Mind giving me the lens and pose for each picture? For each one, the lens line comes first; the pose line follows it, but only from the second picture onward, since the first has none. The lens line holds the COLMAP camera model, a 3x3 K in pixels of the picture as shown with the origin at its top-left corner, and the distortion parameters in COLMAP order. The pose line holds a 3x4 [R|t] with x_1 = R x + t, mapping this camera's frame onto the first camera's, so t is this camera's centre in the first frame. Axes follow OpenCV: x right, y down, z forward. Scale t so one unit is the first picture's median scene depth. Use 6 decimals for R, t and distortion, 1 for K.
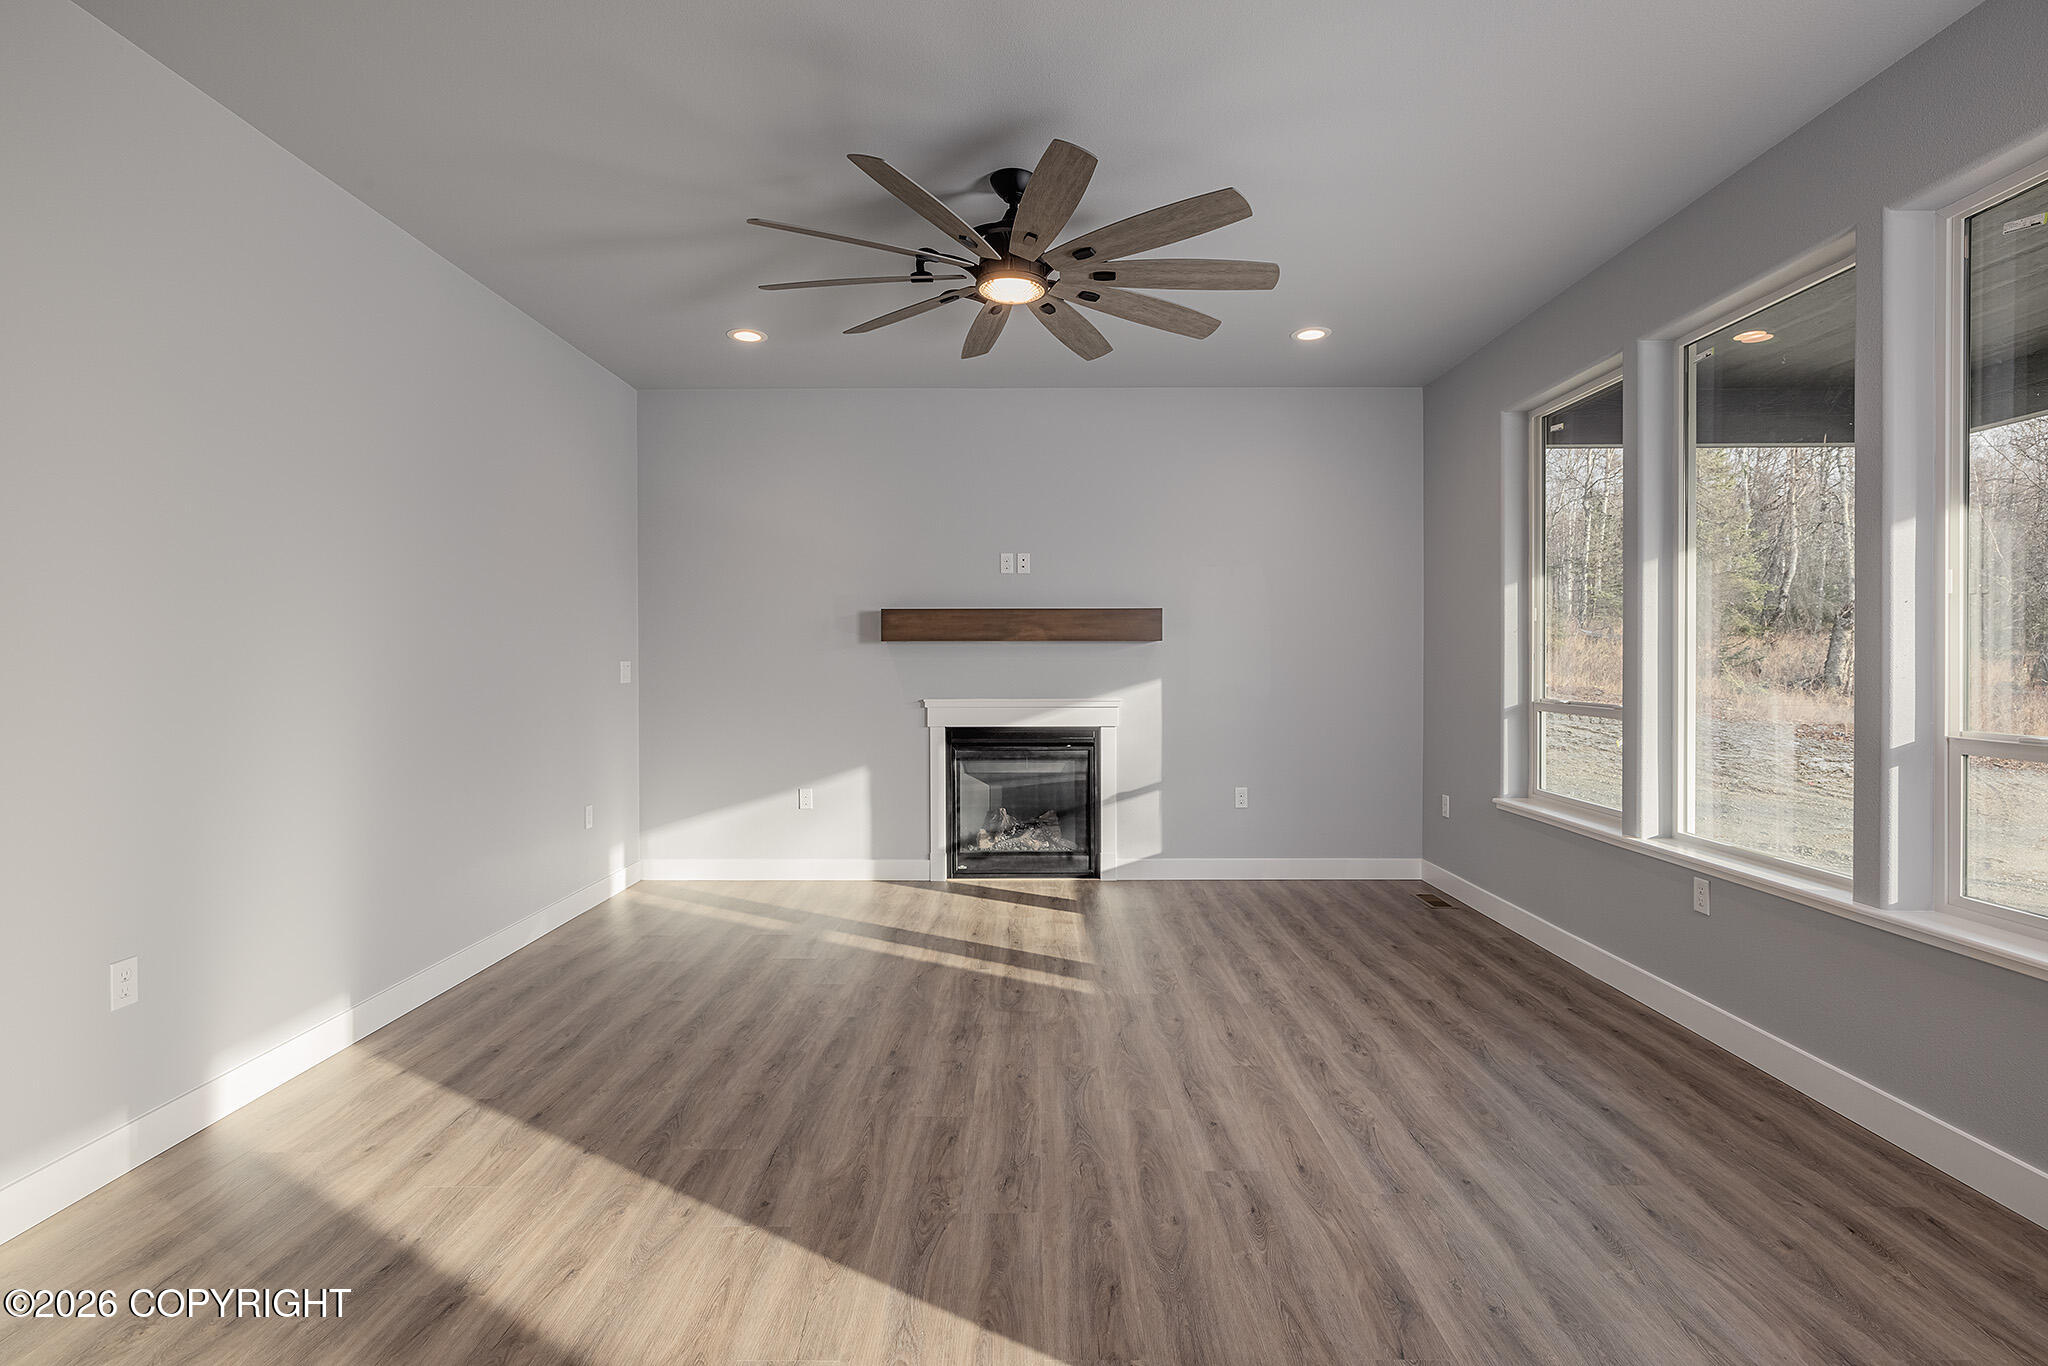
lens RADIAL K [[984.6, 0, 1026.8], [0, 984.6, 662.8], [0, 0, 1]] dist [-0.003194, 0.000735]
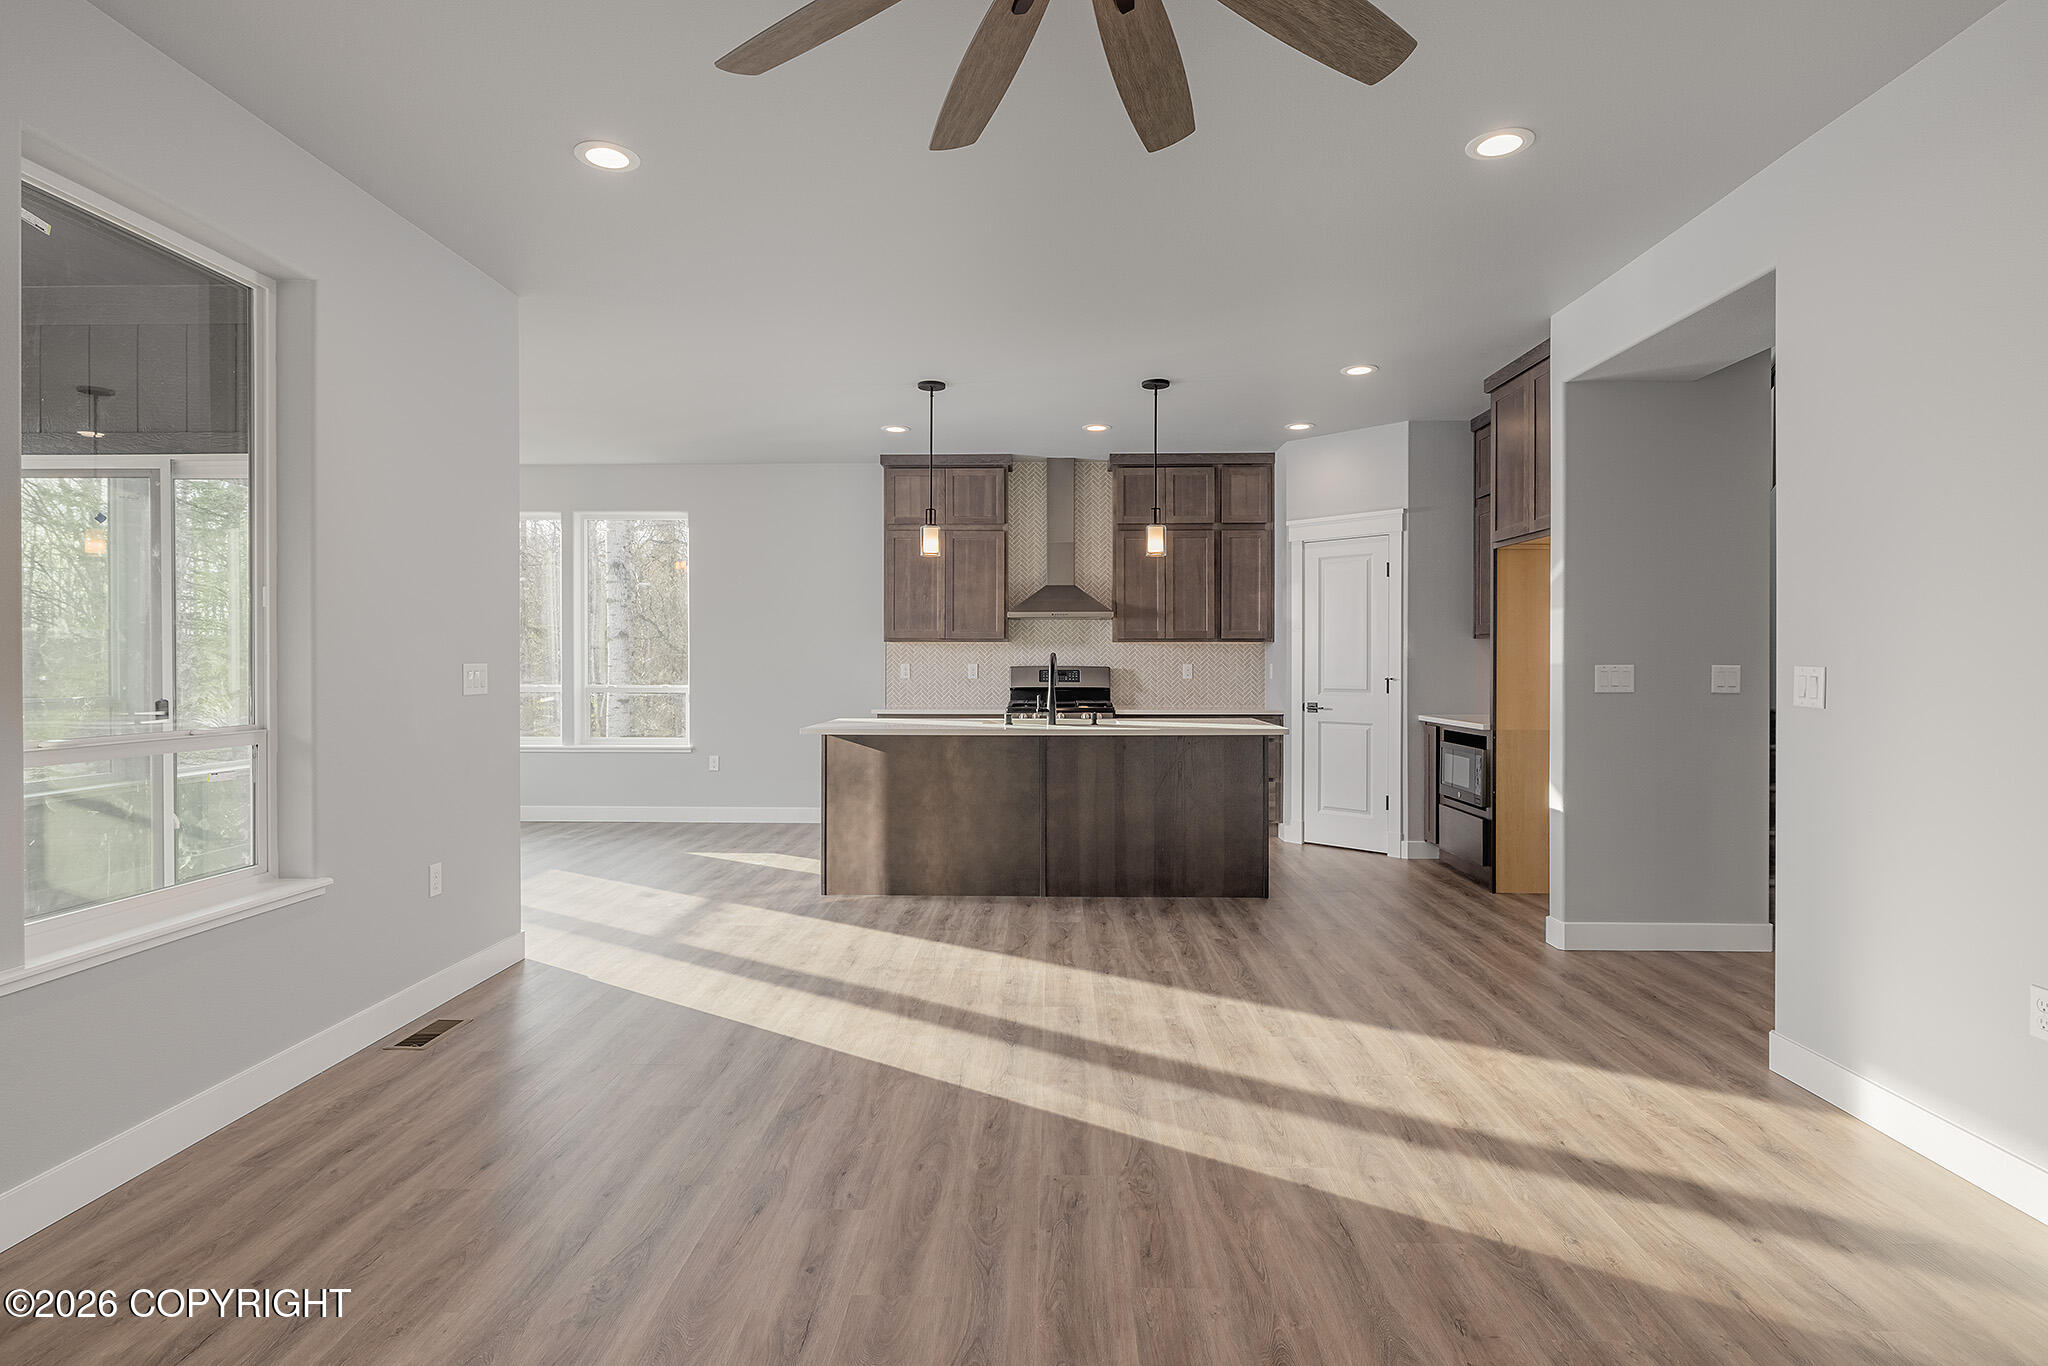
lens RADIAL K [[1061.9, 0, 1028.5], [0, 1061.9, 674.1], [0, 0, 1]] dist [0.000674, 0.000172]
pose [[-0.999806, 0.002189, 0.019582, 0.001696], [0.002427, 0.999923, 0.012134, -0.001363], [-0.019554, 0.012179, -0.999735, 0.897750]]
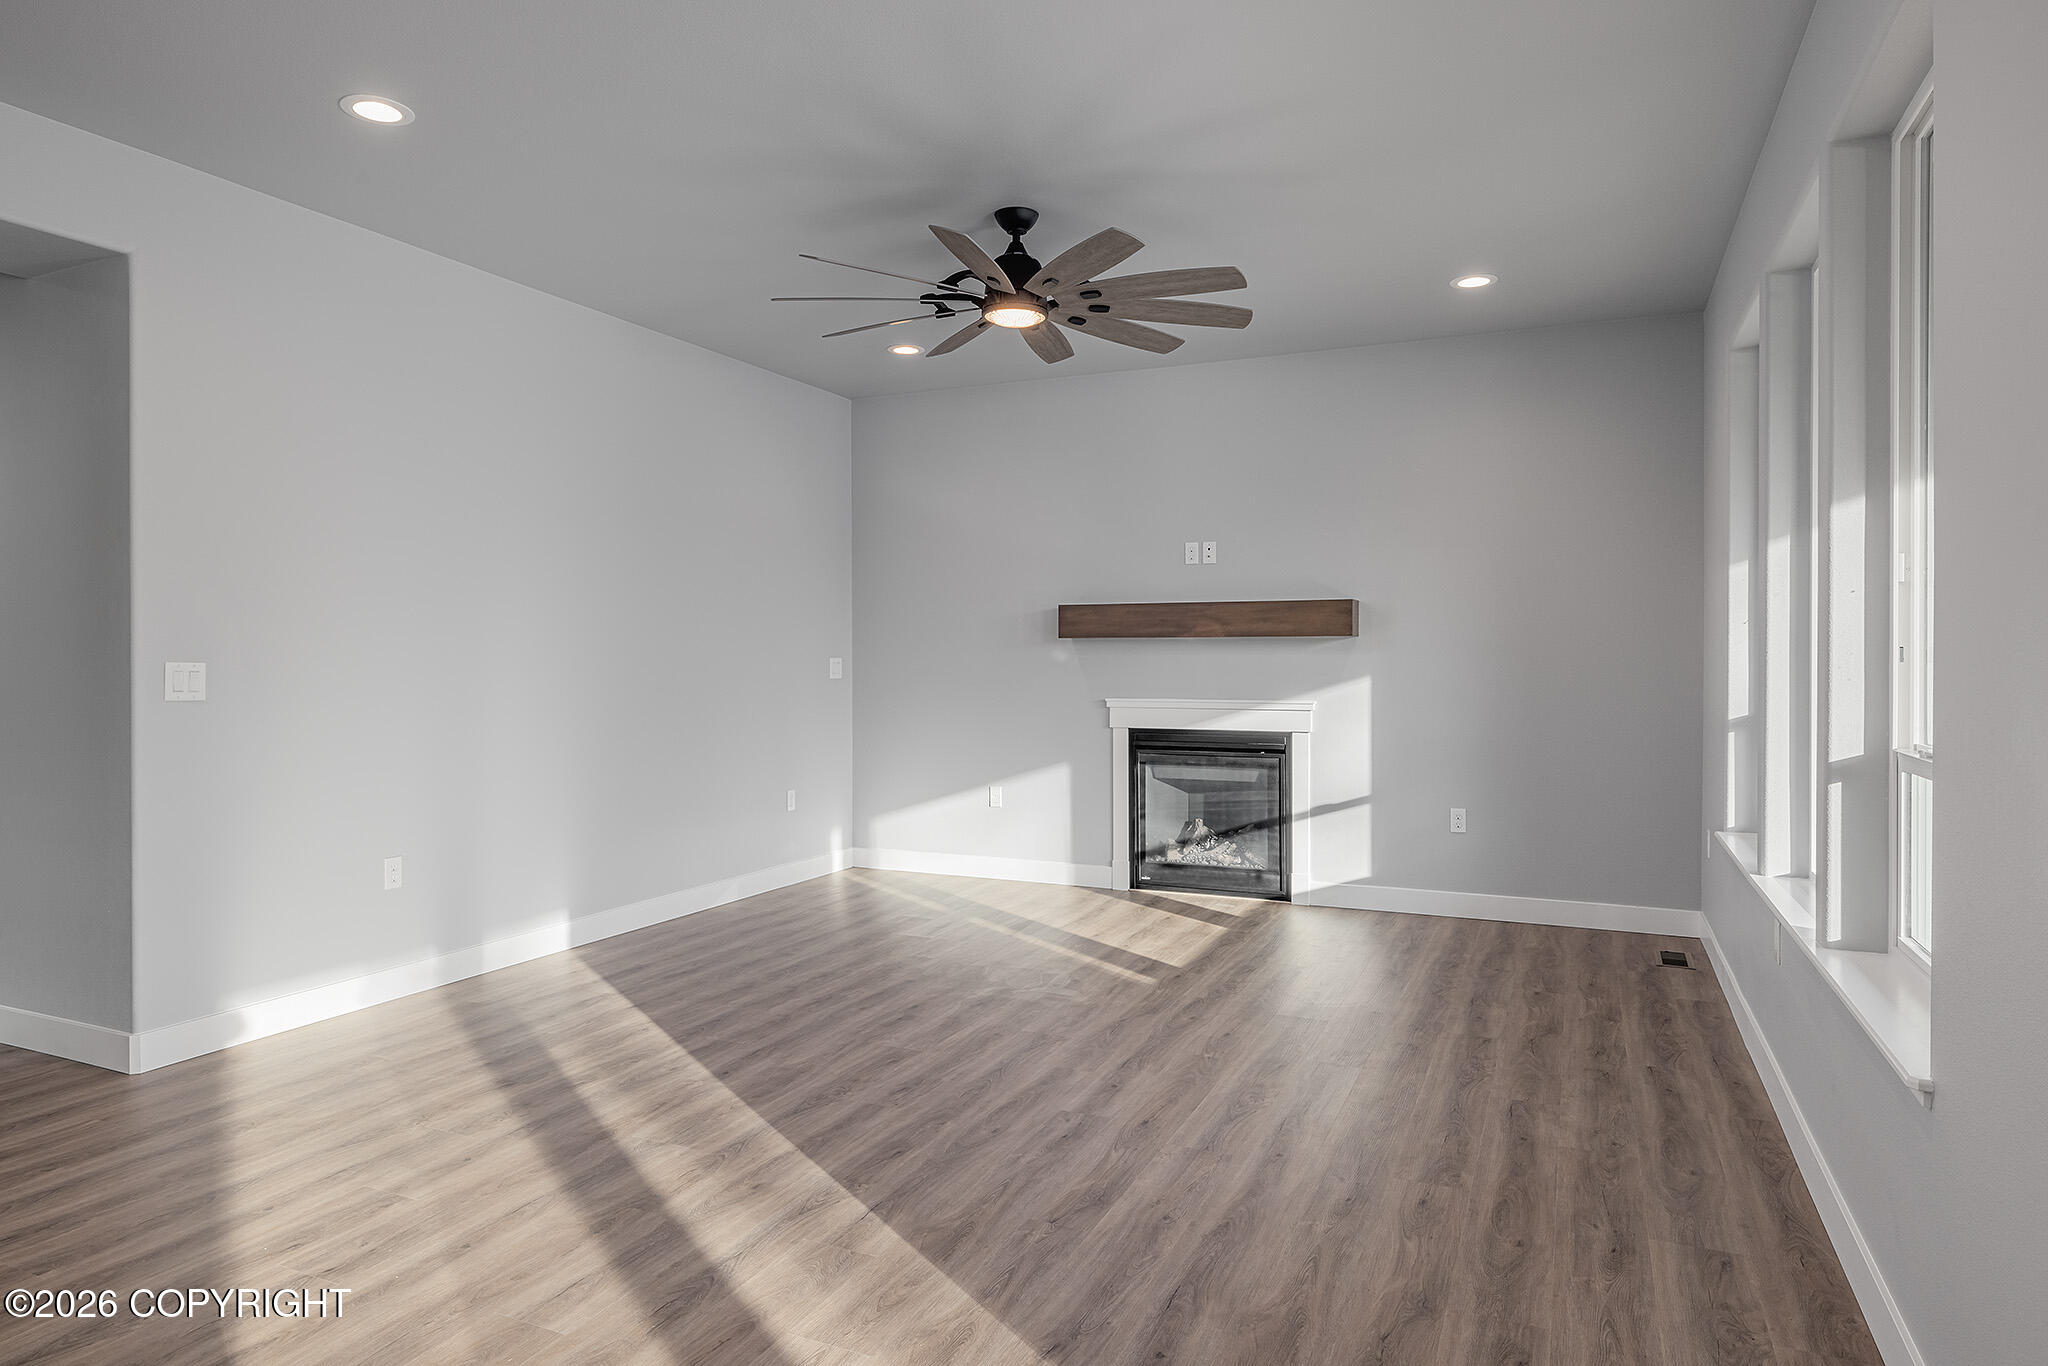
lens RADIAL K [[1252.9, 0, 992.5], [0, 1252.9, 663.7], [0, 0, 1]] dist [0.004359, -0.000042]
pose [[0.904209, 0.004262, -0.427070, 0.325037], [-0.002769, 0.999988, 0.004117, -0.001402], [0.427082, -0.002540, 0.904209, -0.151756]]
